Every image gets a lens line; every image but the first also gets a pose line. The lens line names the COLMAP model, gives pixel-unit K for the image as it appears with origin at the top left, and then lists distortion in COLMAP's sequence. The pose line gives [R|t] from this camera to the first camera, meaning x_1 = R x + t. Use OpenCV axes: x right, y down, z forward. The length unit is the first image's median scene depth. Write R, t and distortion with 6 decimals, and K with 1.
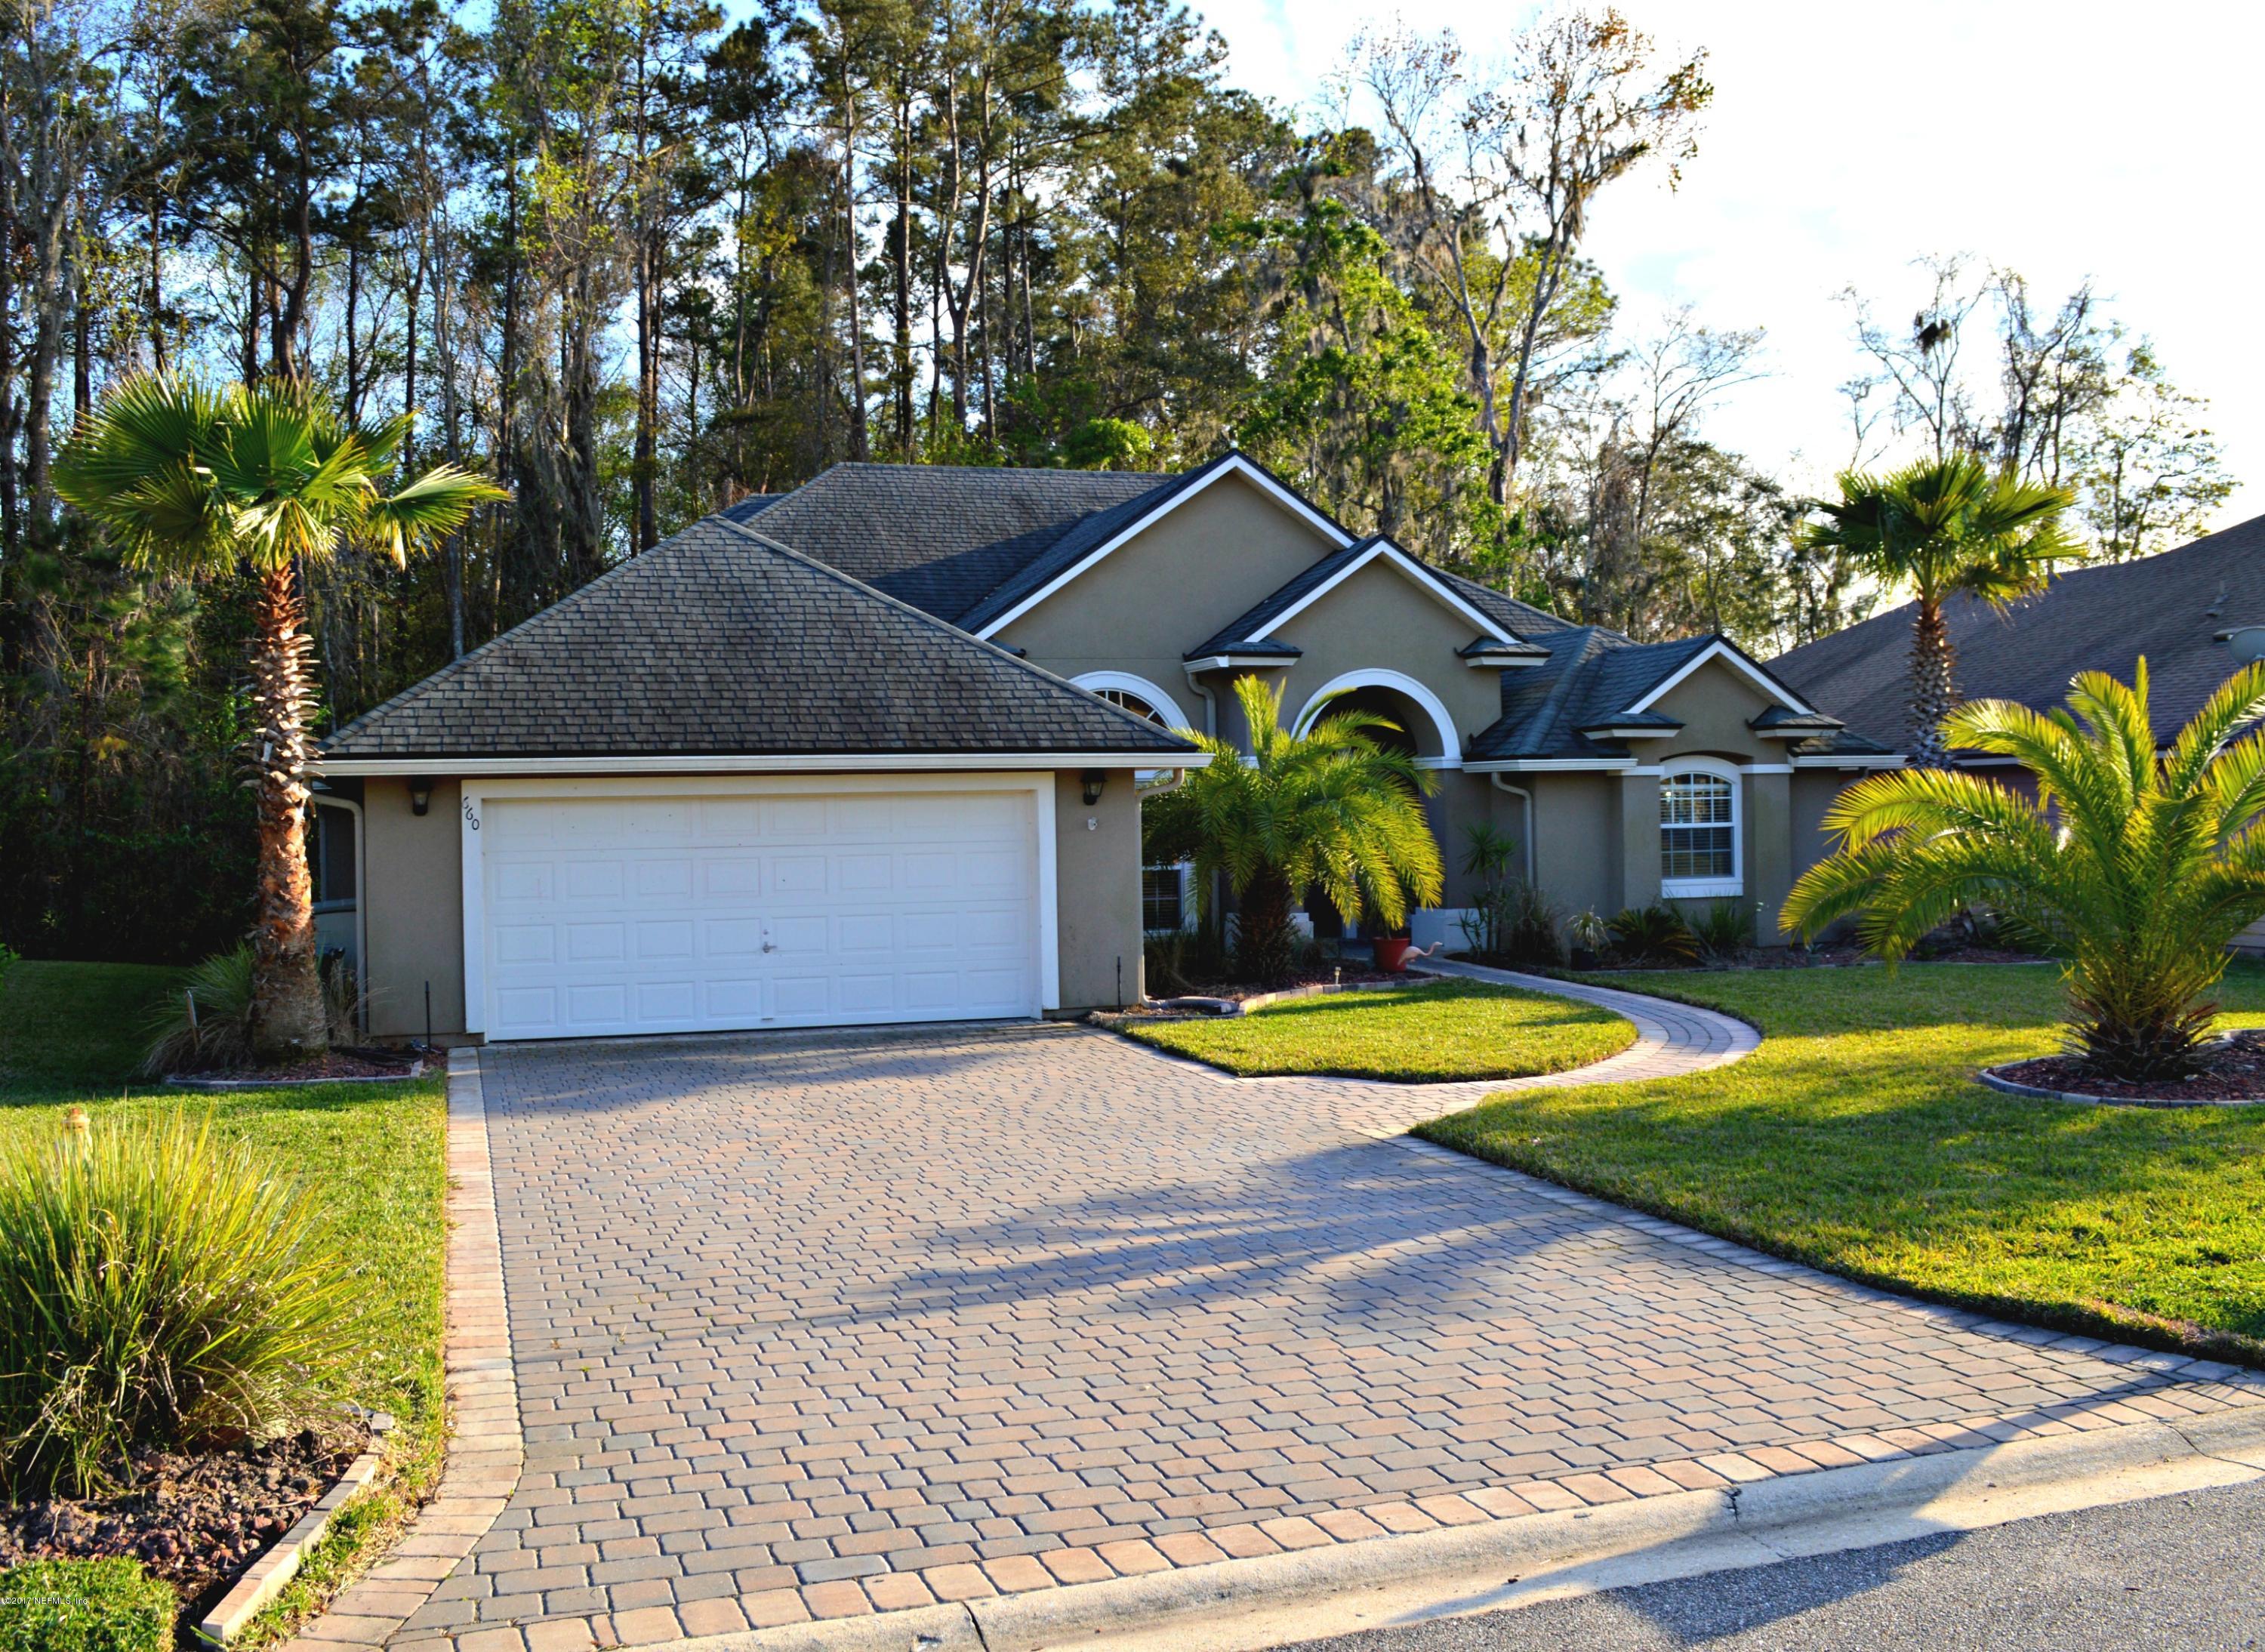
lens RADIAL K [[1995.8, 0, 1129.2], [0, 1995.8, 826.1], [0, 0, 1]] dist [-0.083799, -0.011878]
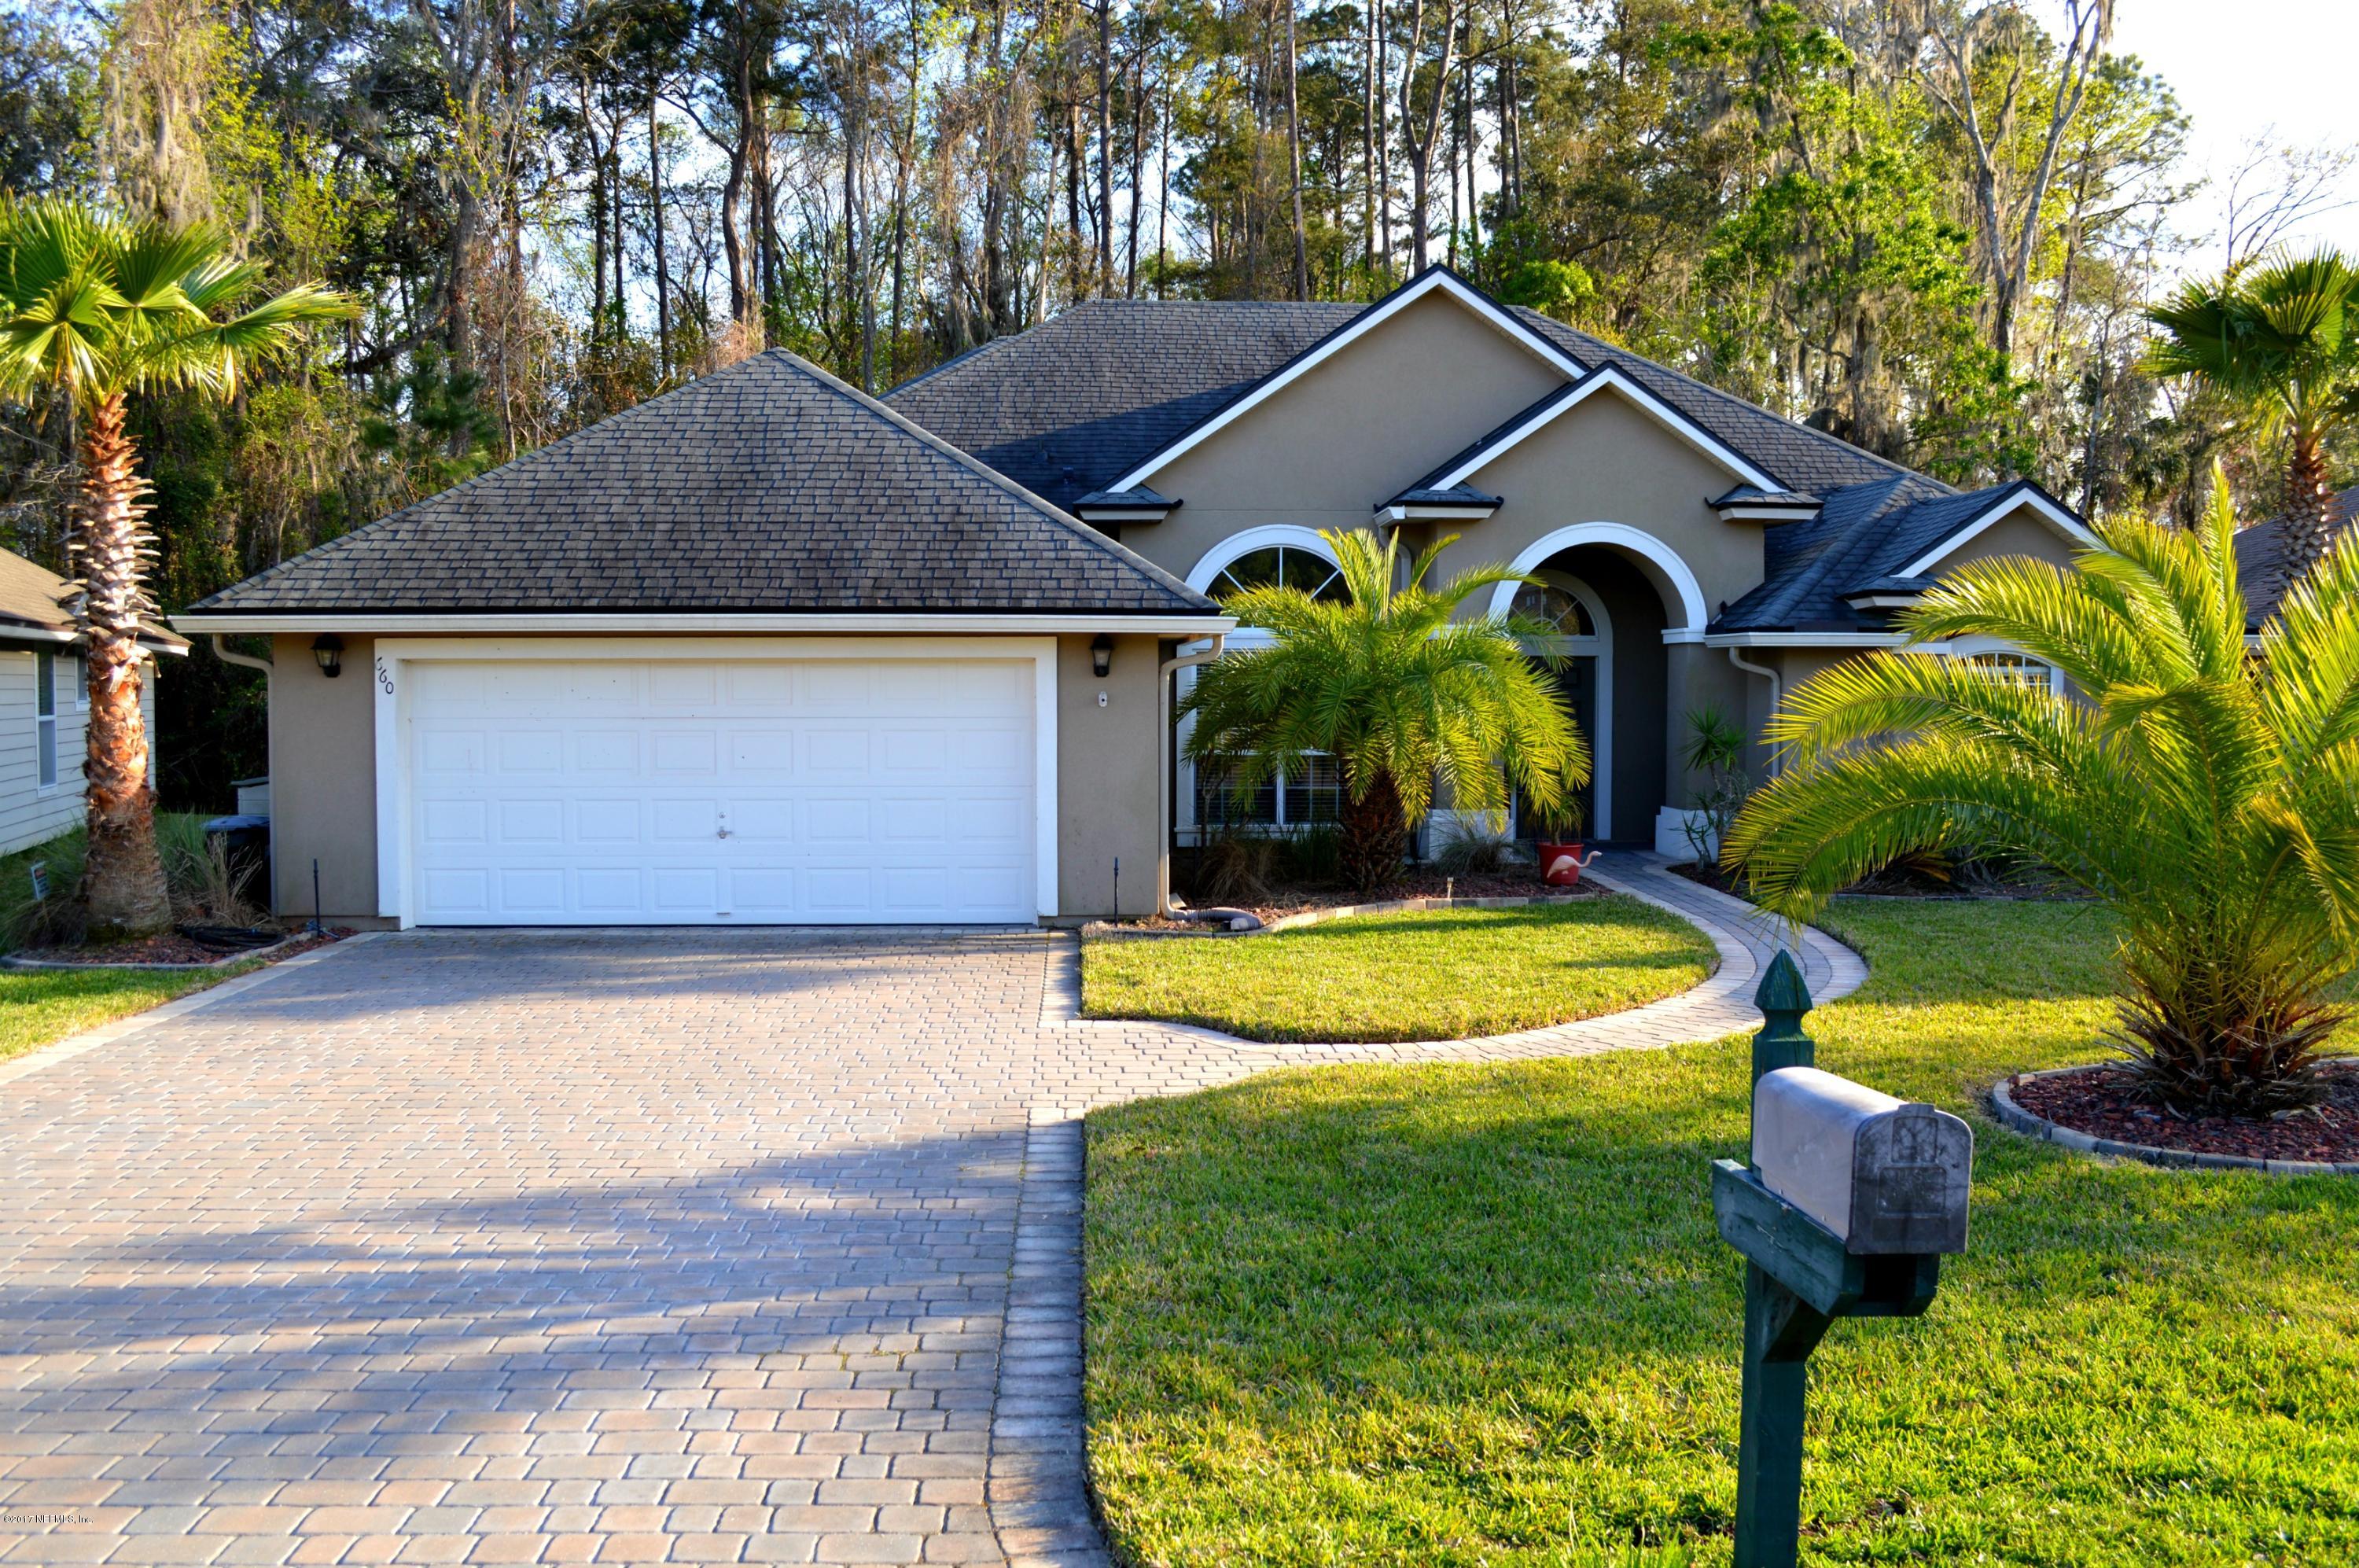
lens RADIAL K [[2041.3, 0, 1176.4], [0, 2041.3, 796.8], [0, 0, 1]] dist [-0.075518, 0.003781]
pose [[0.971031, 0.030198, -0.237038, 0.164322], [-0.019001, 0.998599, 0.049381, -0.002393], [0.238197, -0.043446, 0.970245, 0.126730]]
